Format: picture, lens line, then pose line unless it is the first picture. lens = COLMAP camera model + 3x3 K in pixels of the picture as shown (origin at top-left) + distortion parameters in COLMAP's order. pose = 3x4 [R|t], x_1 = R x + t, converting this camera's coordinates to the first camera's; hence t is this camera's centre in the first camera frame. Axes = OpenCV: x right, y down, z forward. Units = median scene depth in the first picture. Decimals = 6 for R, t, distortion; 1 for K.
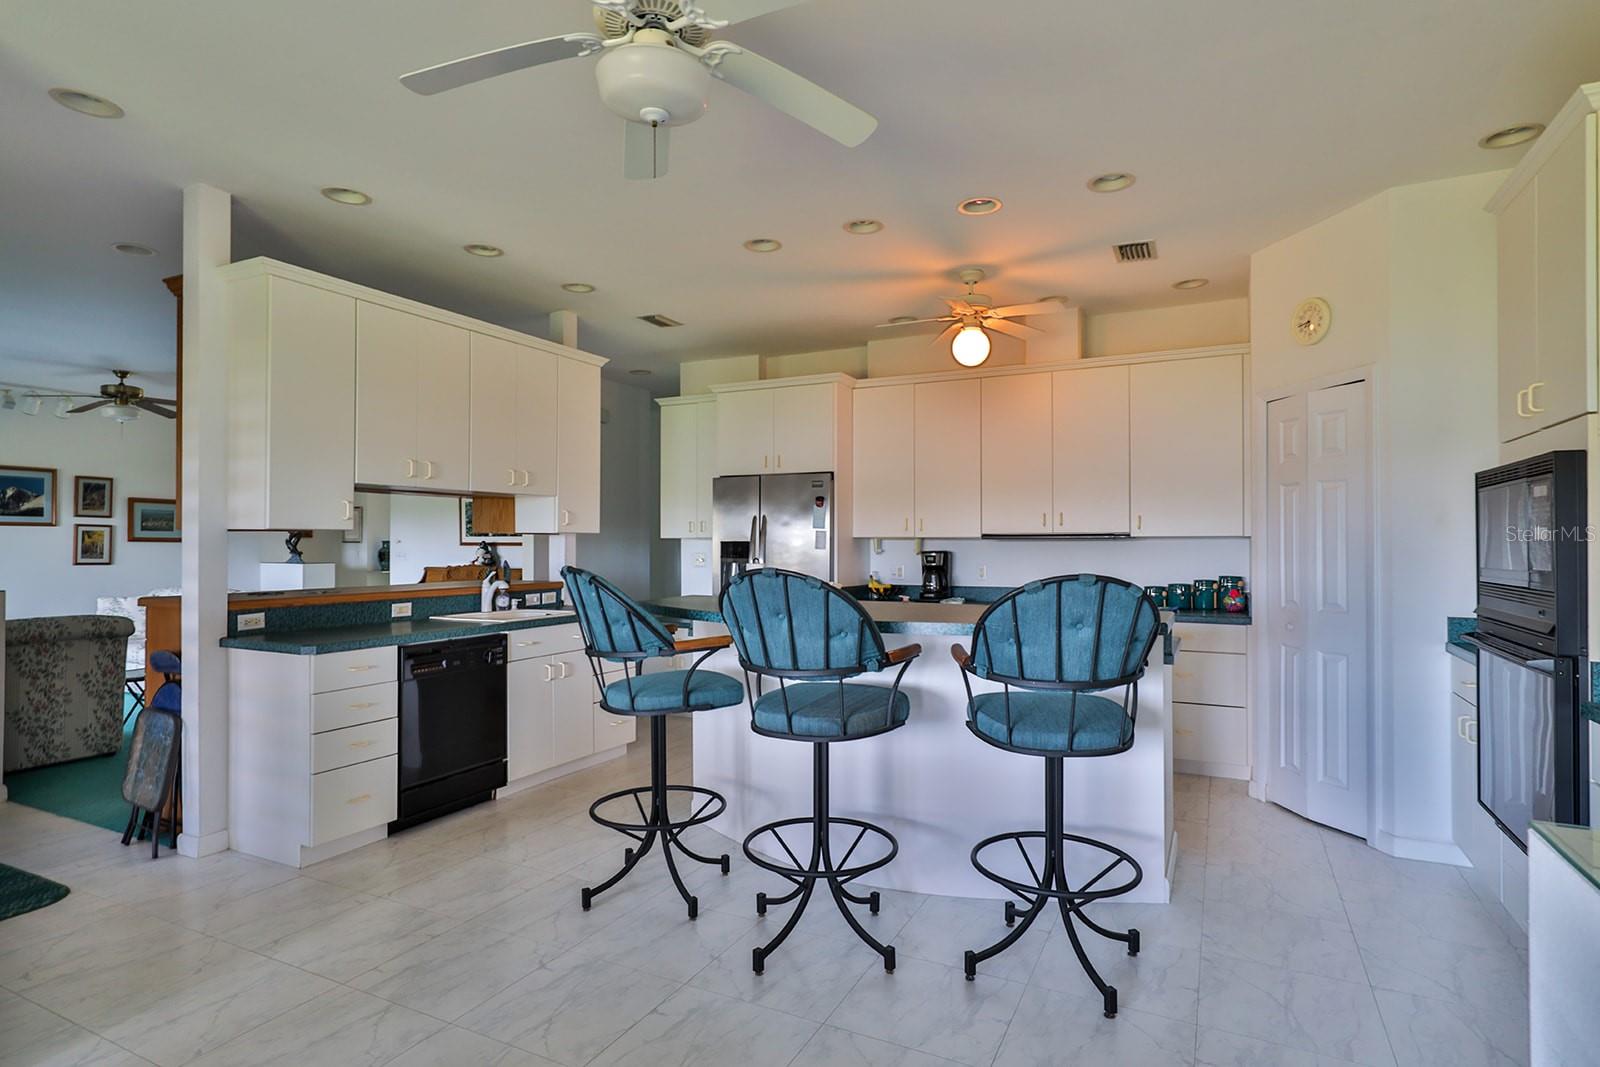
lens RADIAL K [[834.1, 0, 803.8], [0, 834.1, 536.9], [0, 0, 1]] dist [0.002903, 0.000267]
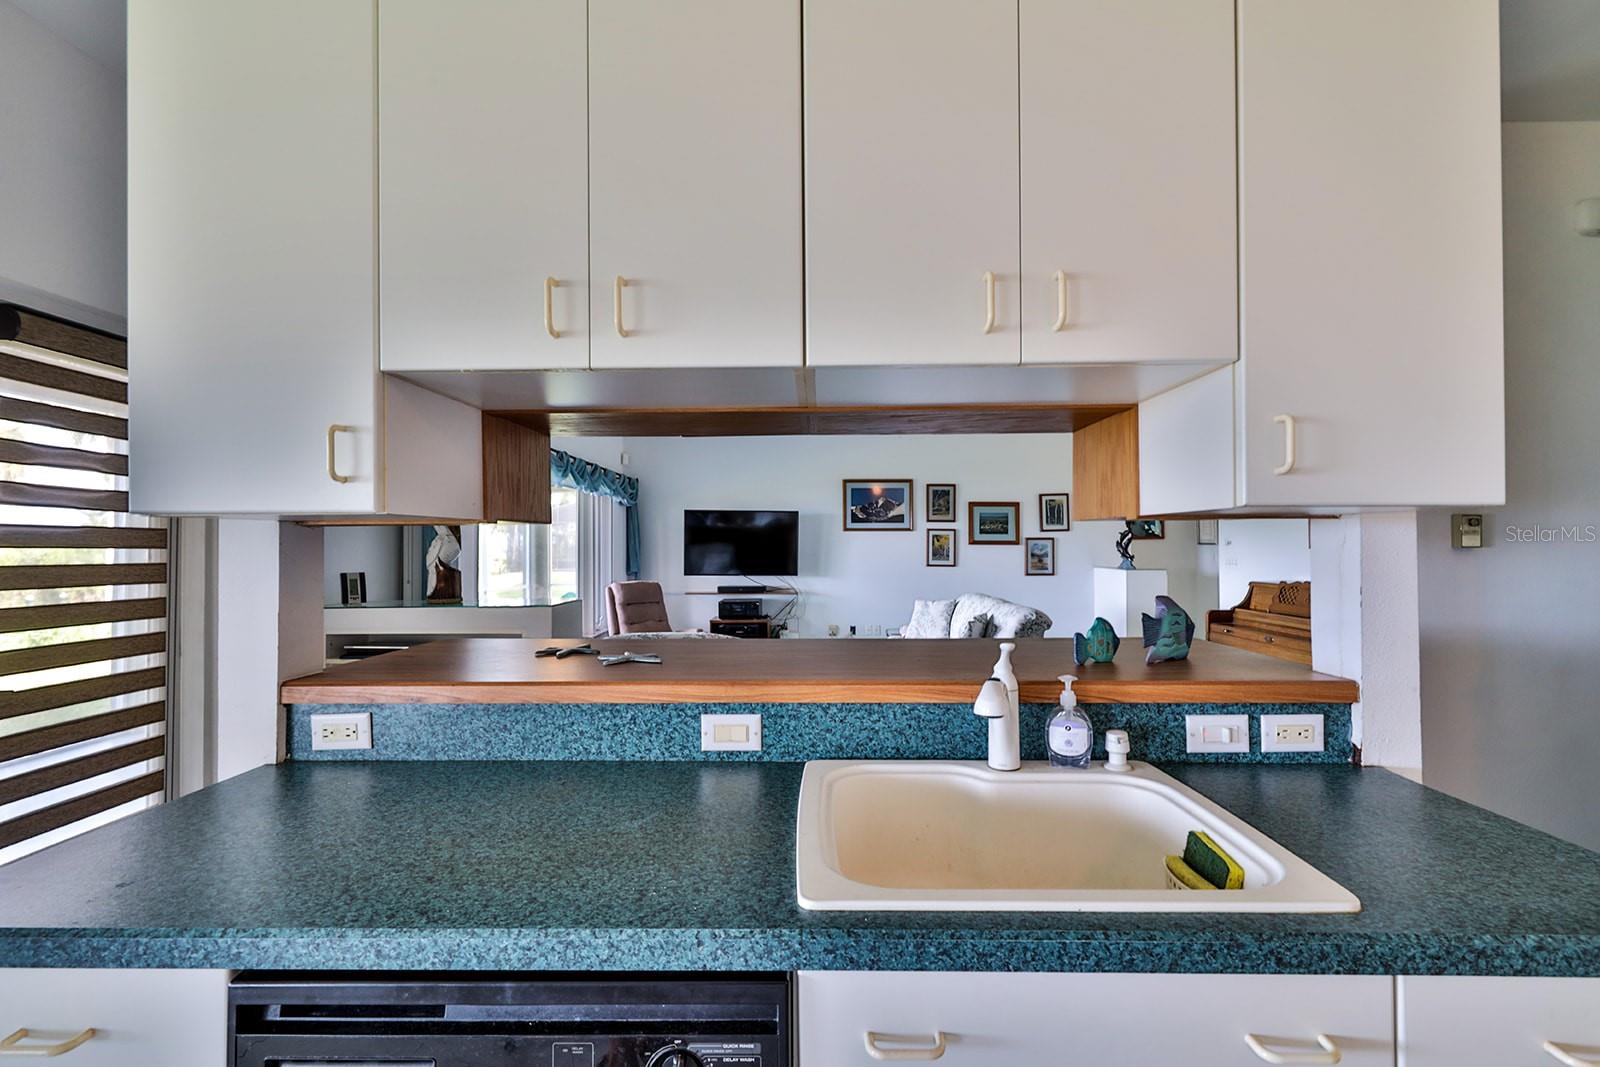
lens RADIAL K [[719.4, 0, 809.1], [0, 719.4, 539.3], [0, 0, 1]] dist [0.002487, 0.000606]
pose [[0.425241, -0.010735, -0.905017, -0.091196], [0.011560, 0.999913, -0.006429, 0.002707], [0.905006, -0.007728, 0.425328, 0.458674]]
